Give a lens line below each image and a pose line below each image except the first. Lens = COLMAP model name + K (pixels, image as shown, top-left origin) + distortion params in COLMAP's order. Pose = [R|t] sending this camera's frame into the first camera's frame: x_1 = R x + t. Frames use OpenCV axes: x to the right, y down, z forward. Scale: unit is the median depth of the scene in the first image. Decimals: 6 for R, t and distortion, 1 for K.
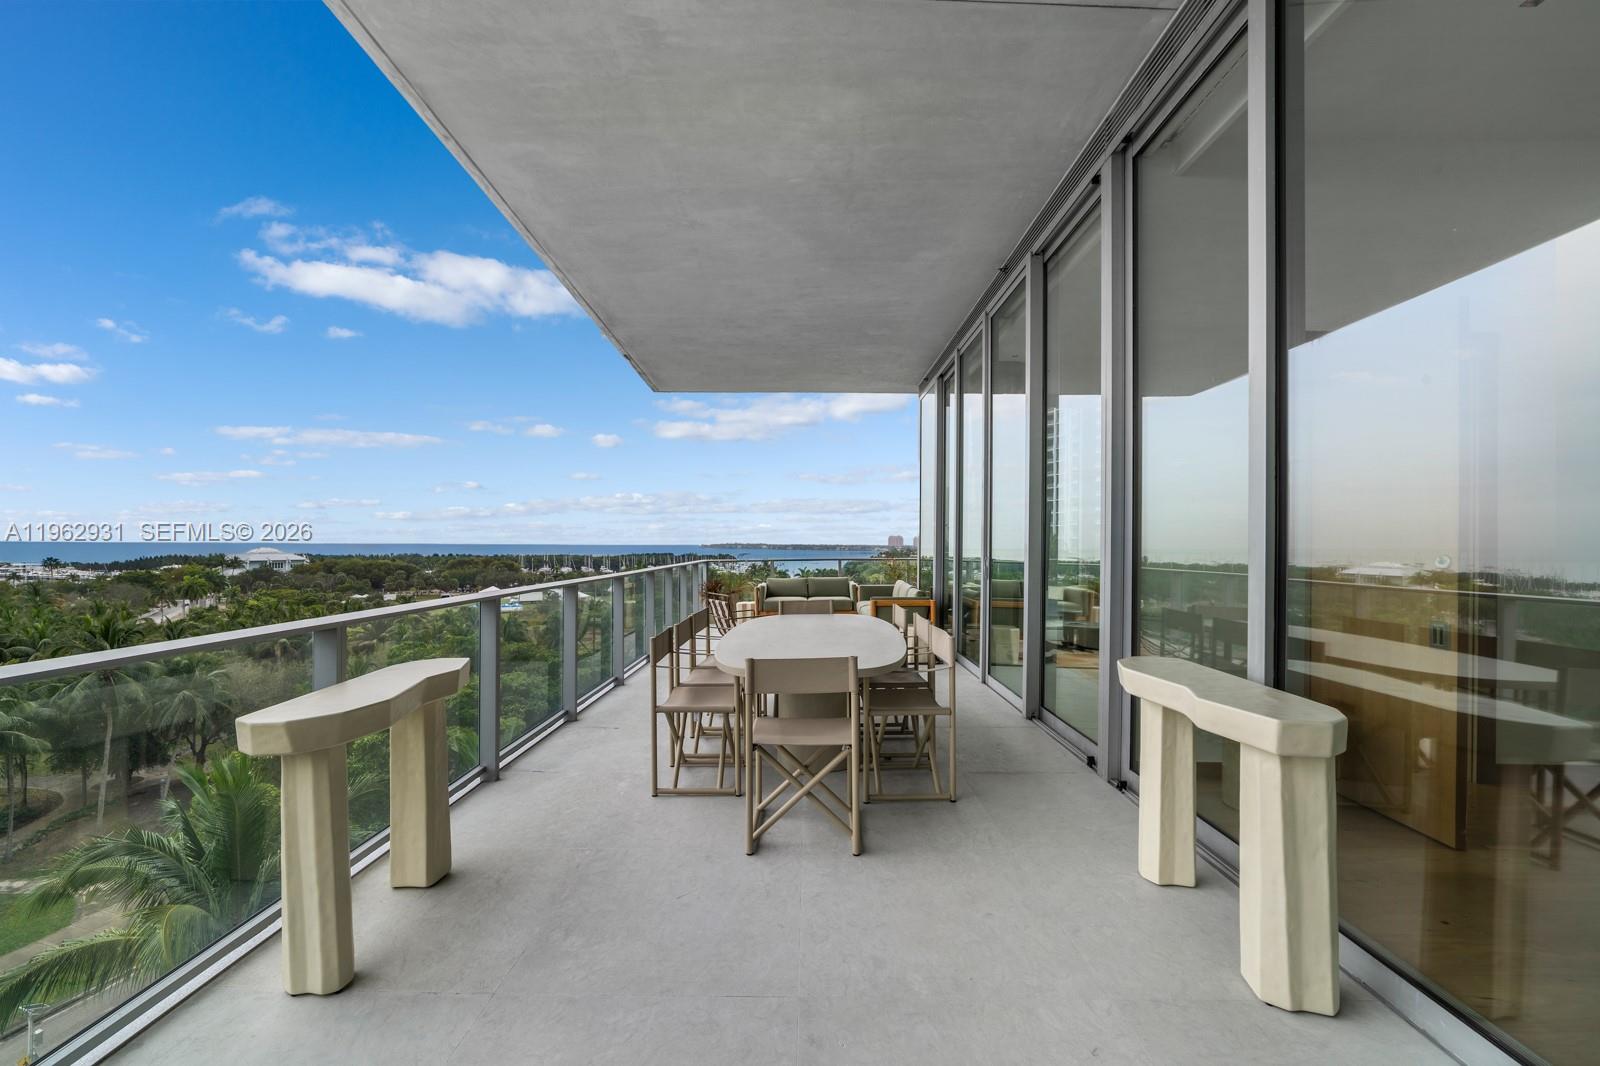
lens RADIAL K [[632.5, 0, 806.7], [0, 632.5, 544.6], [0, 0, 1]] dist [-0.008064, 0.000014]
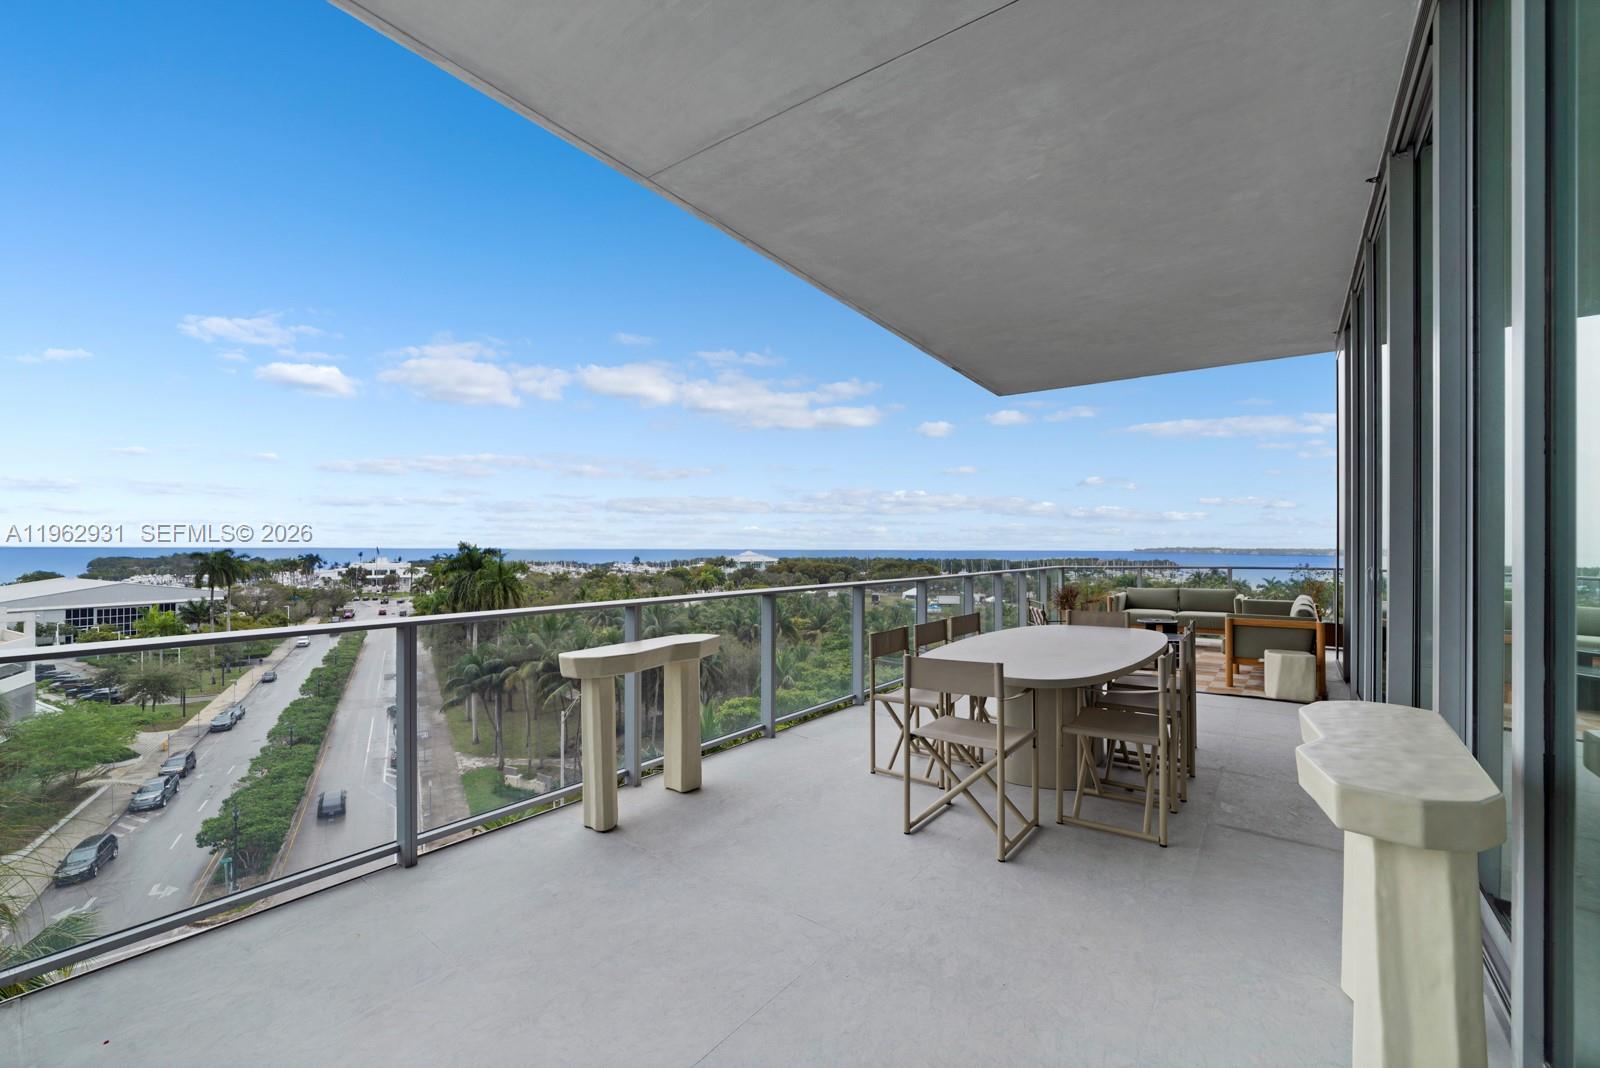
lens RADIAL K [[652.8, 0, 800.1], [0, 652.8, 546.3], [0, 0, 1]] dist [-0.021165, 0.000111]
pose [[0.801618, -0.003475, -0.597827, 0.146613], [0.001147, 0.999990, -0.004275, -0.001639], [0.597836, 0.002741, 0.801614, -0.006244]]
